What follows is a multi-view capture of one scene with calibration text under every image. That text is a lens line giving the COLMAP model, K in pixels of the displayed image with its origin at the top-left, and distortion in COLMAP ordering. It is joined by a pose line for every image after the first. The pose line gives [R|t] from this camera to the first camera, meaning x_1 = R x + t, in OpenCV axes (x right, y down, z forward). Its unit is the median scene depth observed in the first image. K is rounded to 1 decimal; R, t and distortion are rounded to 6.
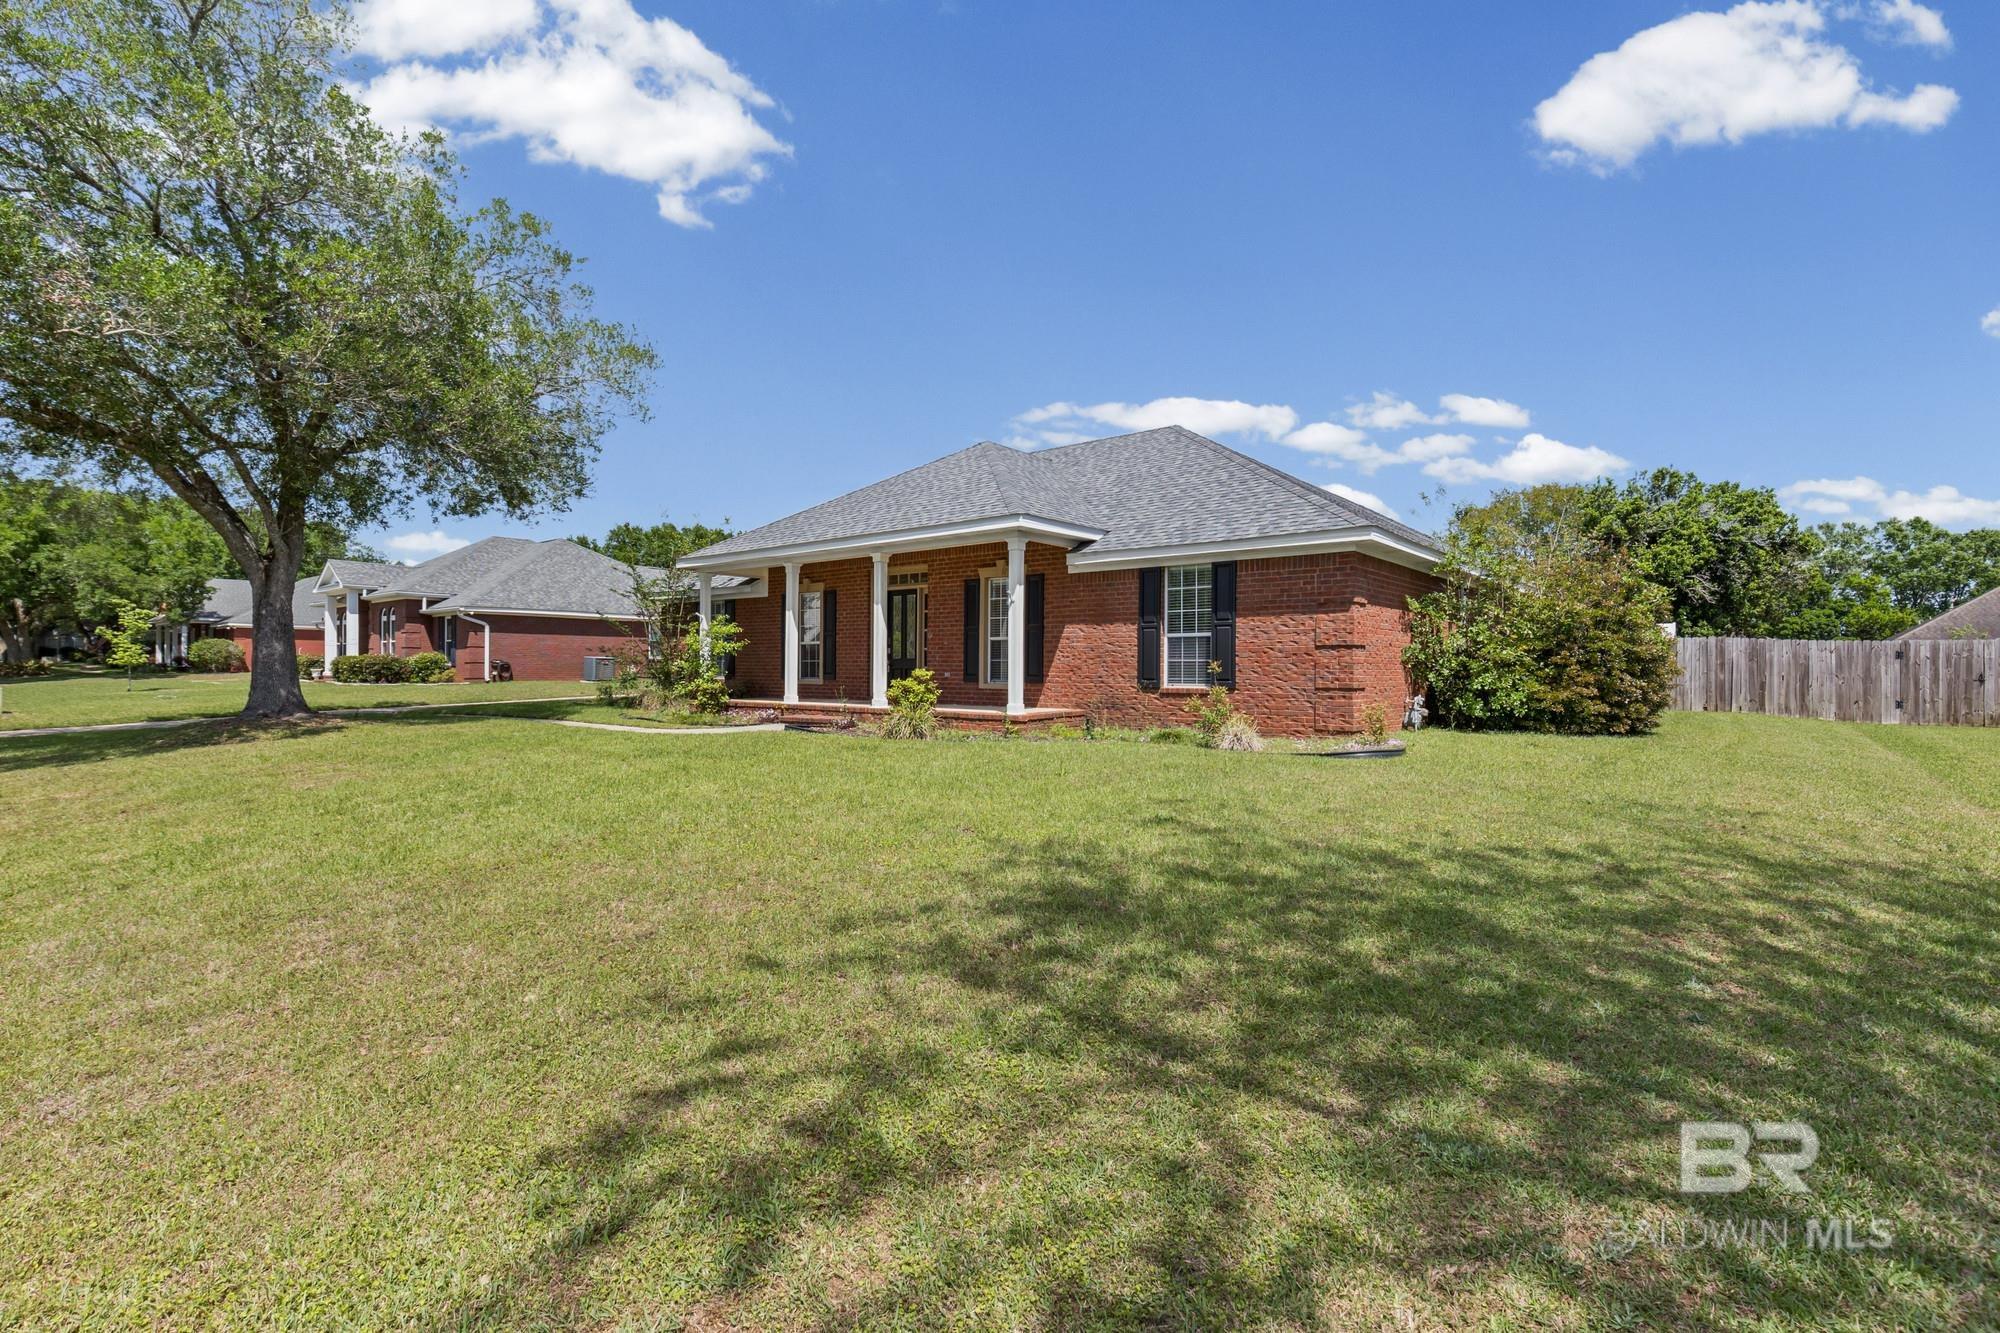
lens RADIAL K [[913.6, 0, 1000.5], [0, 913.6, 659.5], [0, 0, 1]] dist [0.002585, -0.000090]
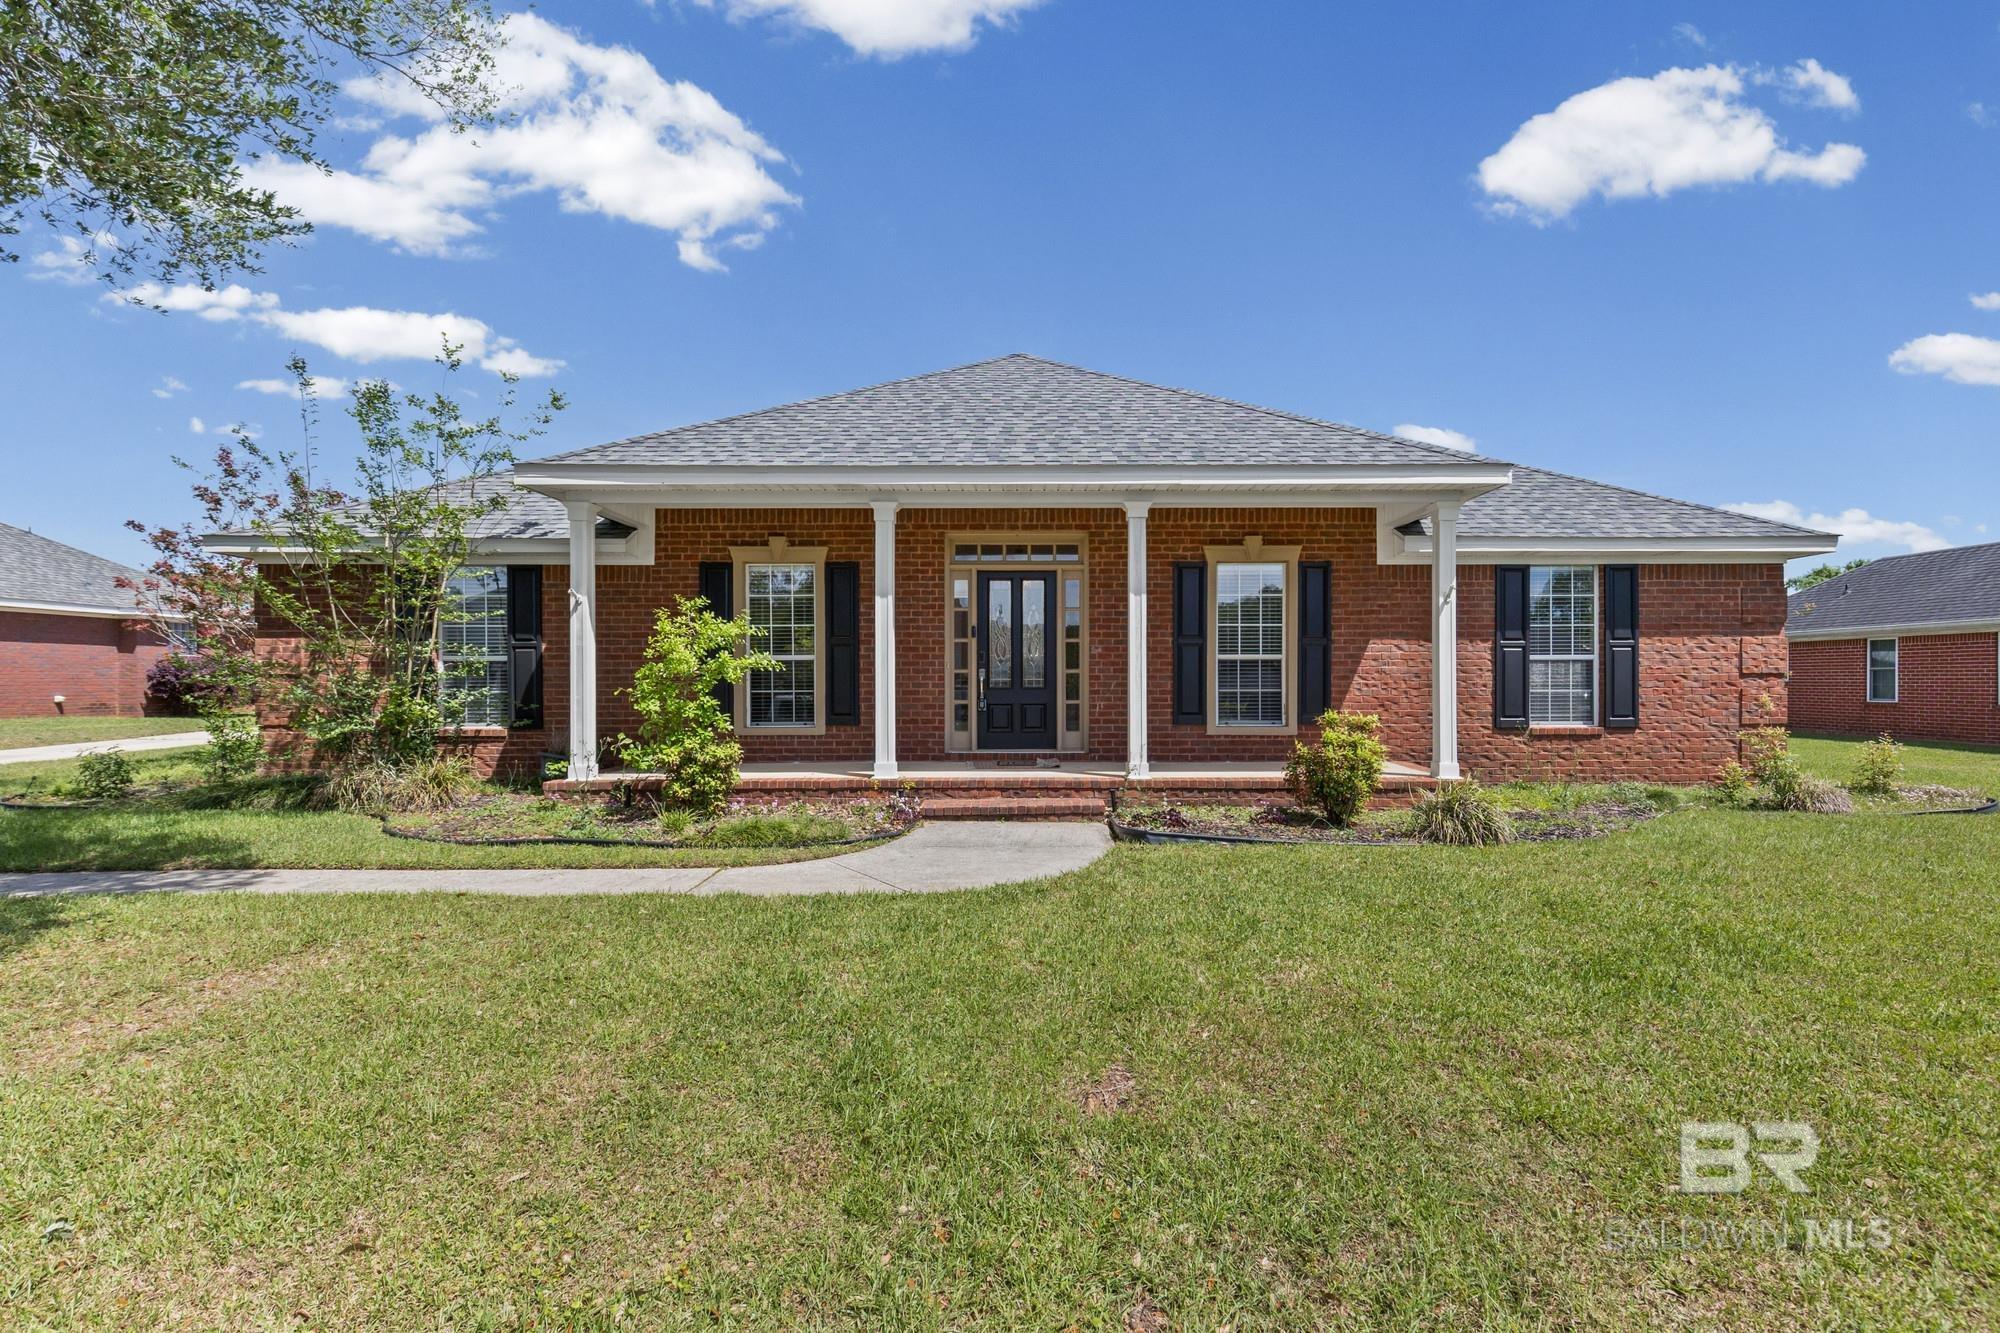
lens RADIAL K [[1037.8, 0, 1004.5], [0, 1037.8, 678.4], [0, 0, 1]] dist [-0.007490, -0.001809]
pose [[0.762695, 0.004630, 0.646742, -0.639175], [0.000153, 0.999973, -0.007339, -0.003256], [-0.646759, 0.005696, 0.762673, 0.590345]]
